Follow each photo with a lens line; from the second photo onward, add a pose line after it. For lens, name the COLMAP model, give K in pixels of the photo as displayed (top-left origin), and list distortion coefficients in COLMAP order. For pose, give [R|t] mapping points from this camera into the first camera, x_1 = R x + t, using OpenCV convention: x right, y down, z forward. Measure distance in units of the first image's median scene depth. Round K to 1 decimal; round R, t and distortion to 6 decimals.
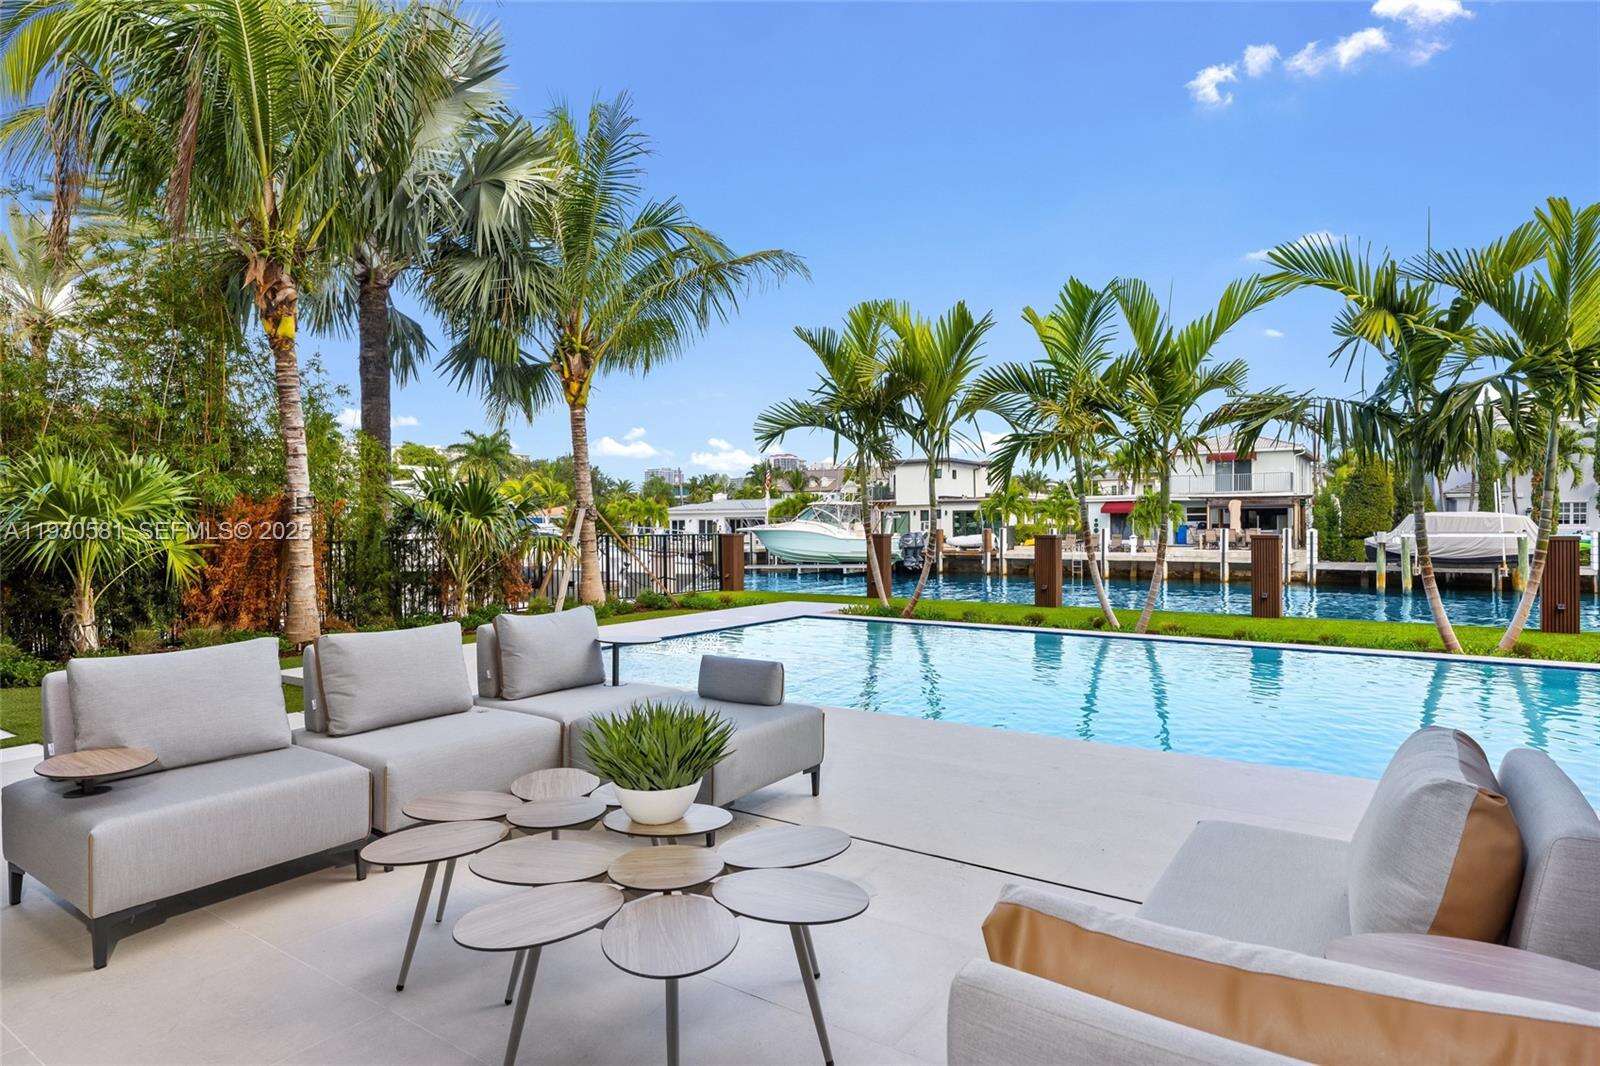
lens RADIAL K [[886.3, 0, 800.0], [0, 886.3, 533.0], [0, 0, 1]] dist [0.004174, -0.001799]
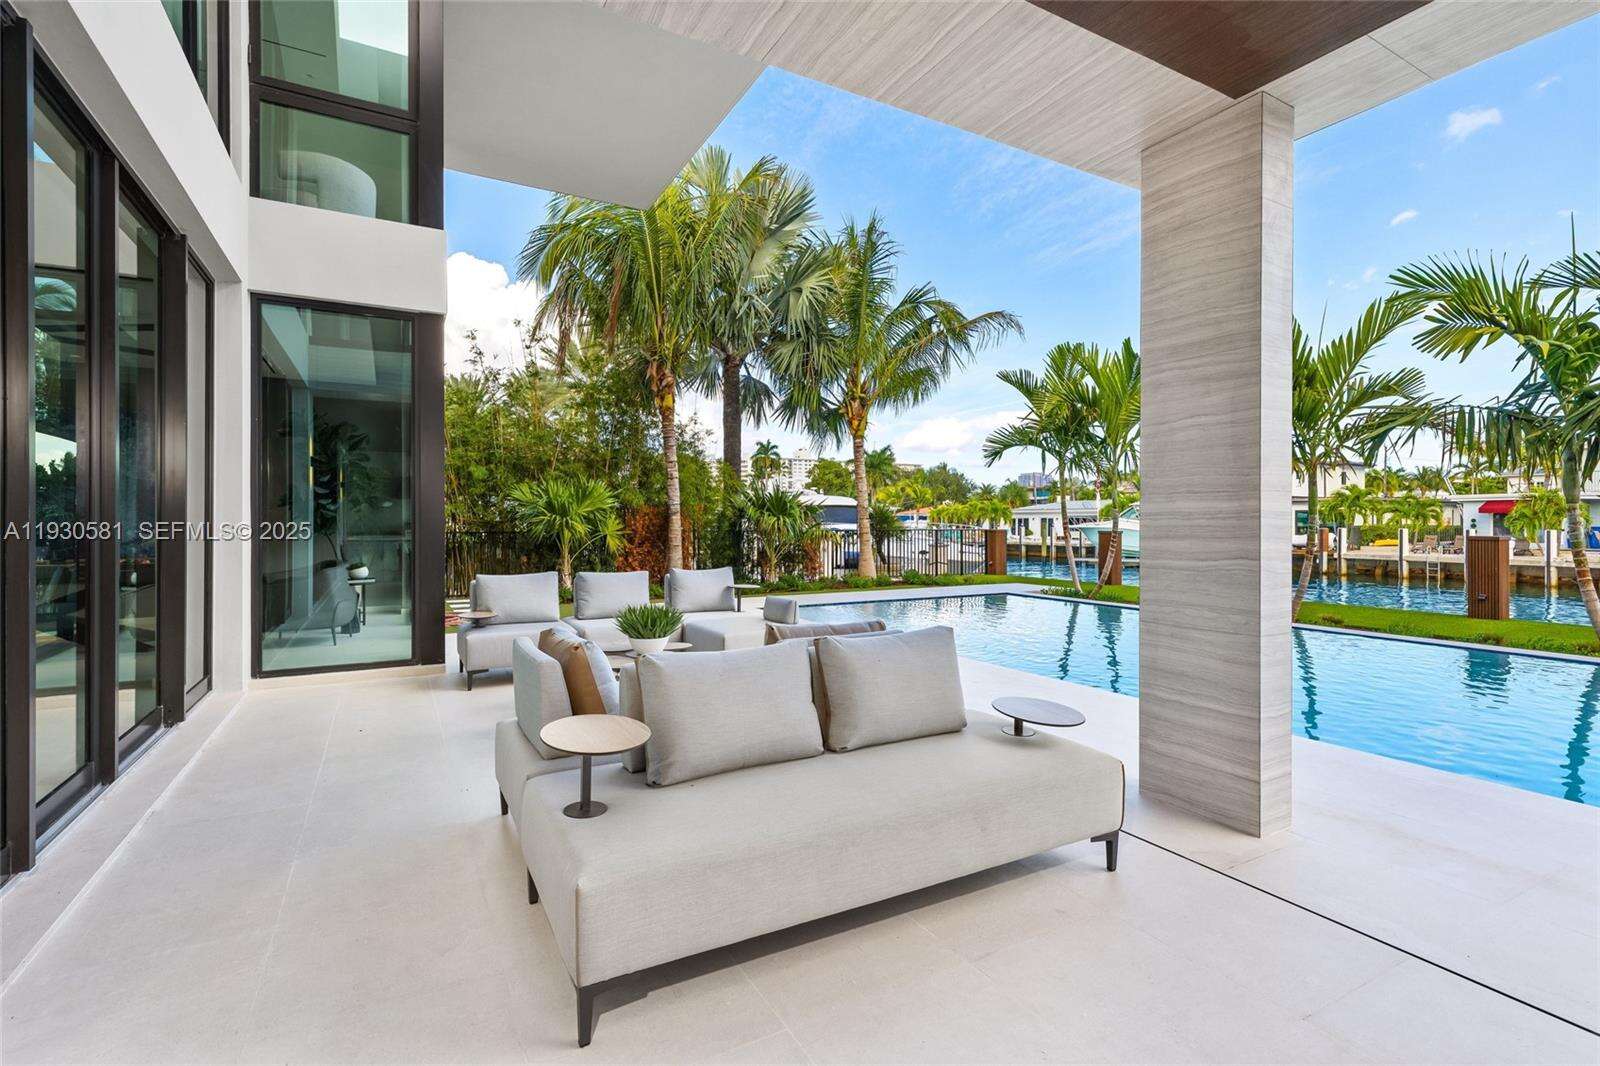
lens RADIAL K [[744.1, 0, 800.0], [0, 744.1, 533.0], [0, 0, 1]] dist [-0.000361, 0.000127]
pose [[0.893991, 0.013983, -0.447866, 0.208055], [-0.011344, 0.999899, 0.008575, -0.000244], [0.447941, -0.002585, 0.894059, -0.101692]]
